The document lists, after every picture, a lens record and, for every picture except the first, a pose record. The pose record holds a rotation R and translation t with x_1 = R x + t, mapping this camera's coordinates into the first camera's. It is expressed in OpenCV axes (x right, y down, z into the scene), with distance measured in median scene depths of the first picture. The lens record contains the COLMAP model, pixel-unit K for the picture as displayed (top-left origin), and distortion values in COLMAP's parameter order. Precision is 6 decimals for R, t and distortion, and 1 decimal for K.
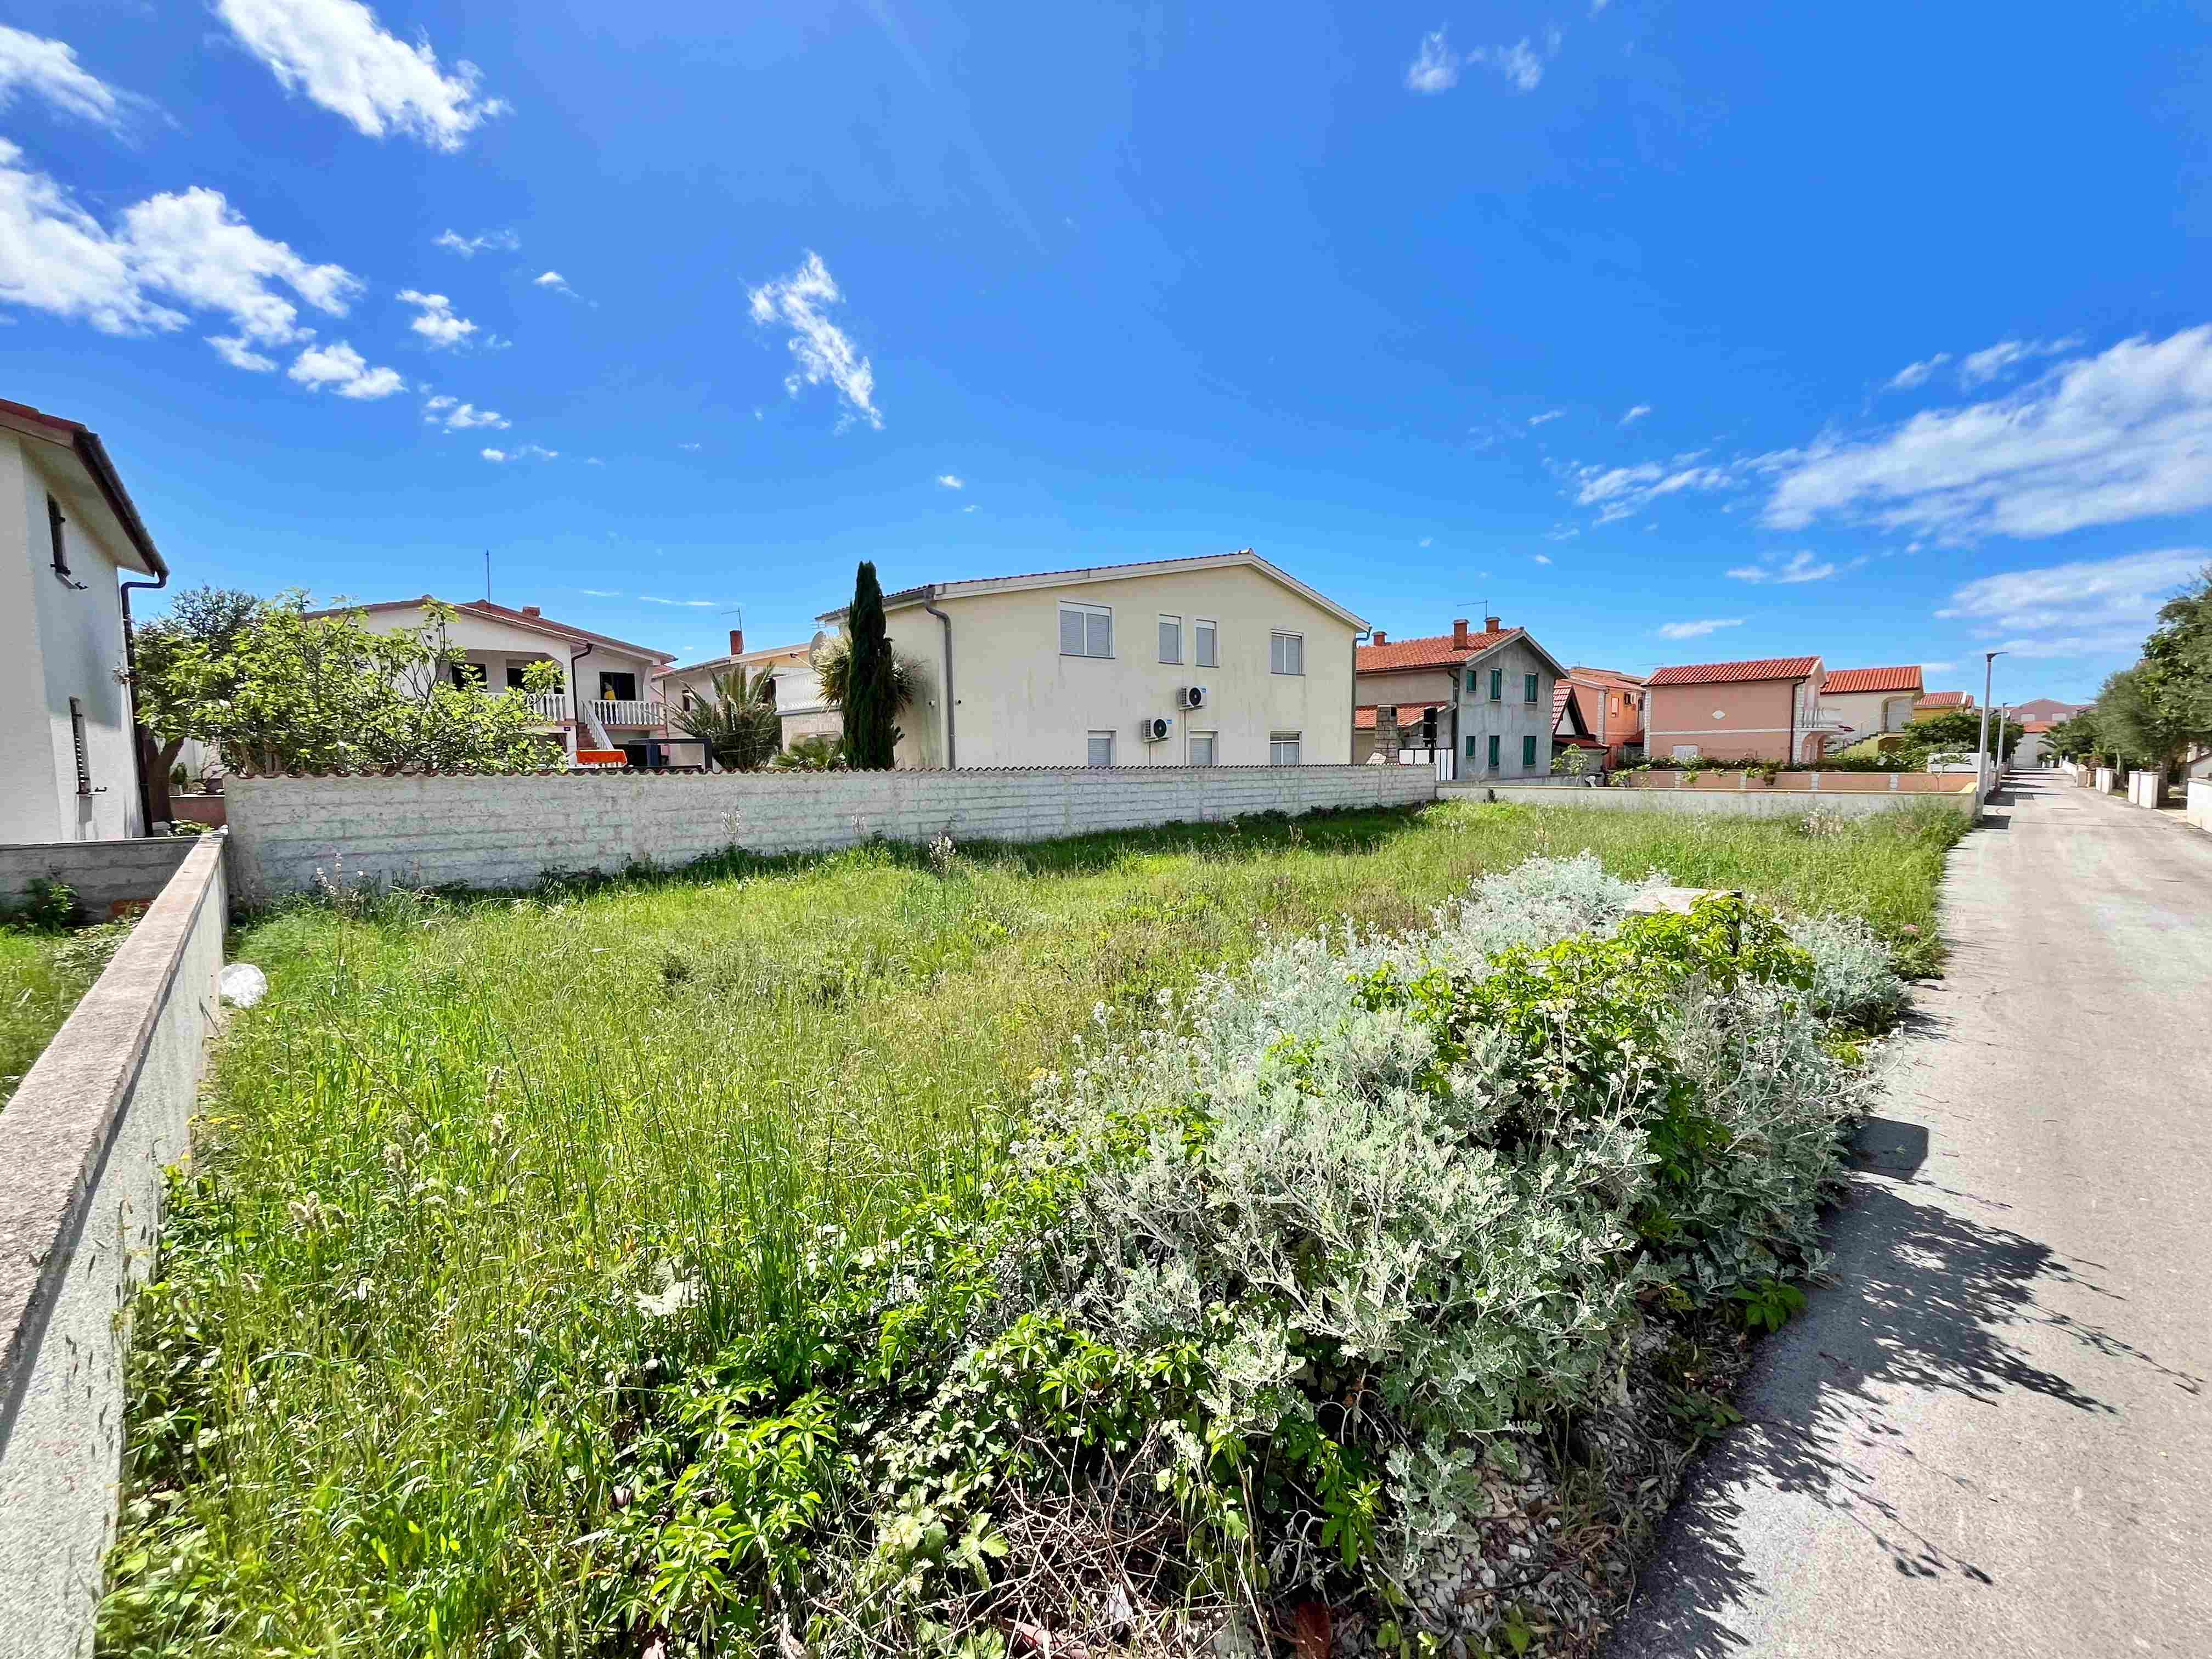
lens RADIAL K [[882.3, 0, 1144.8], [0, 882.3, 824.9], [0, 0, 1]] dist [0.001613, 0.000150]
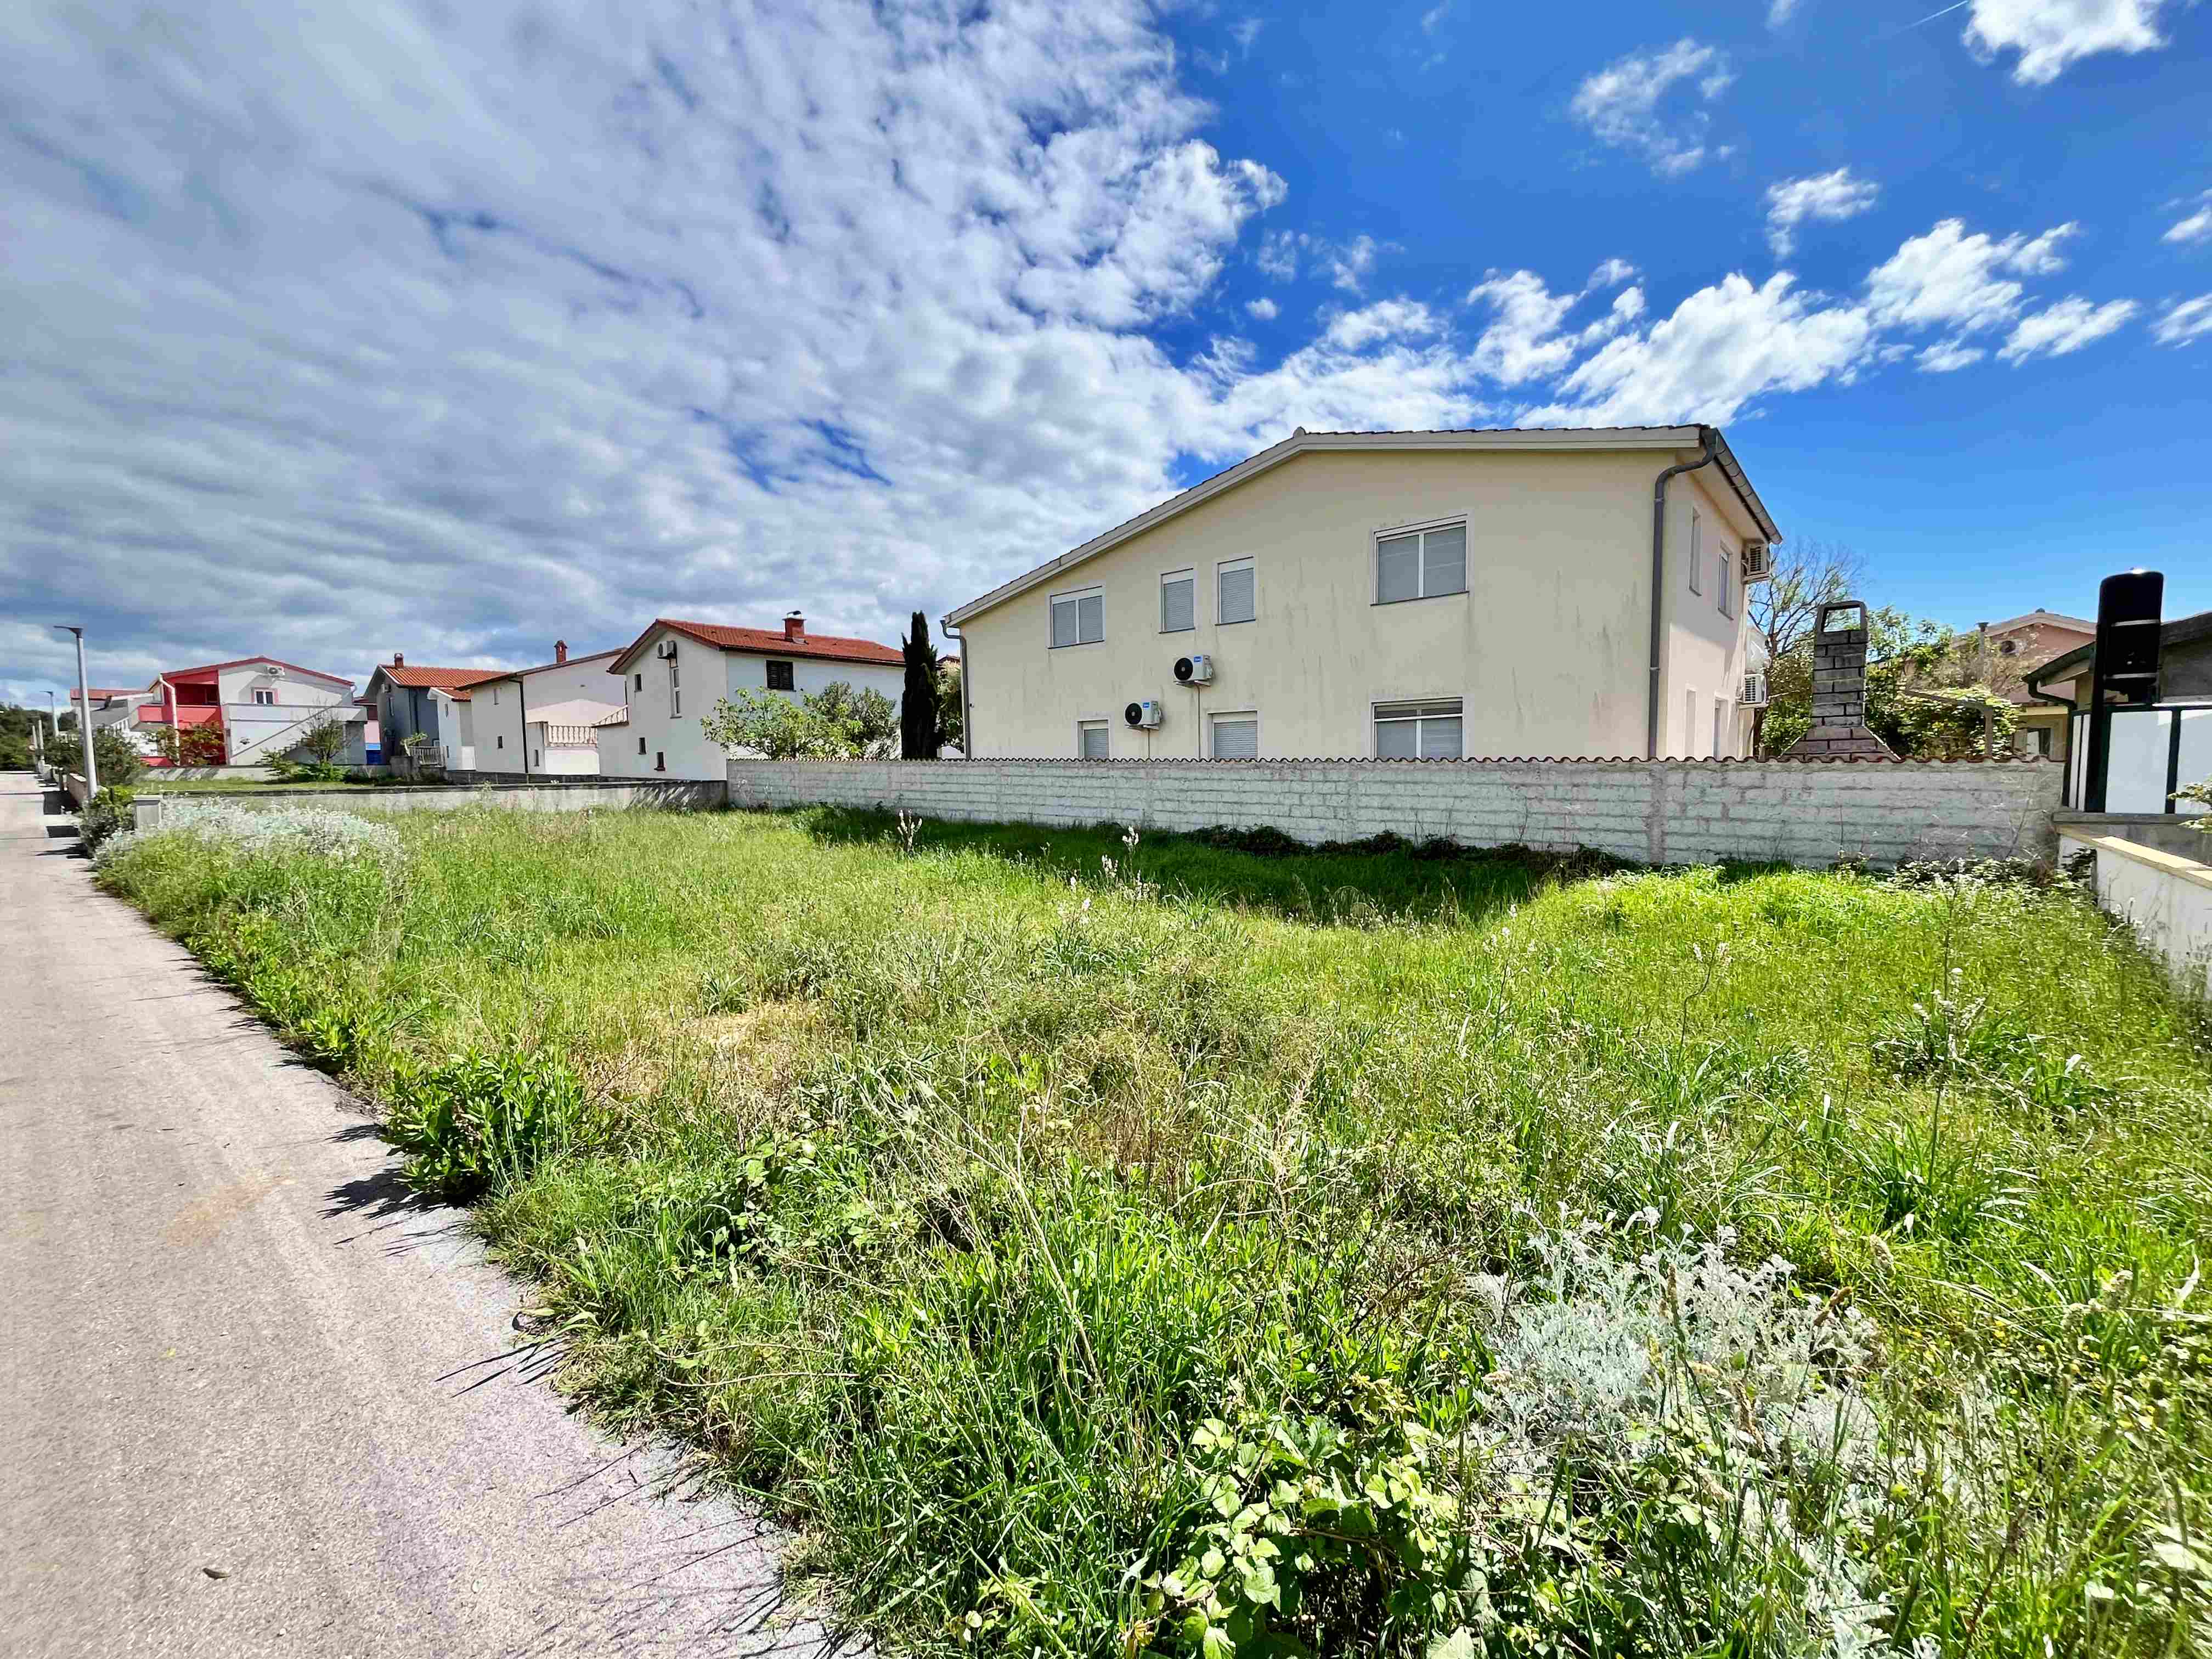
lens RADIAL K [[882.3, 0, 1144.8], [0, 882.3, 824.9], [0, 0, 1]] dist [0.001613, 0.000150]
pose [[0.092742, 0.080943, -0.992395, 0.909336], [-0.065348, 0.995036, 0.075052, -0.070662], [0.993543, 0.057890, 0.097572, 0.968851]]
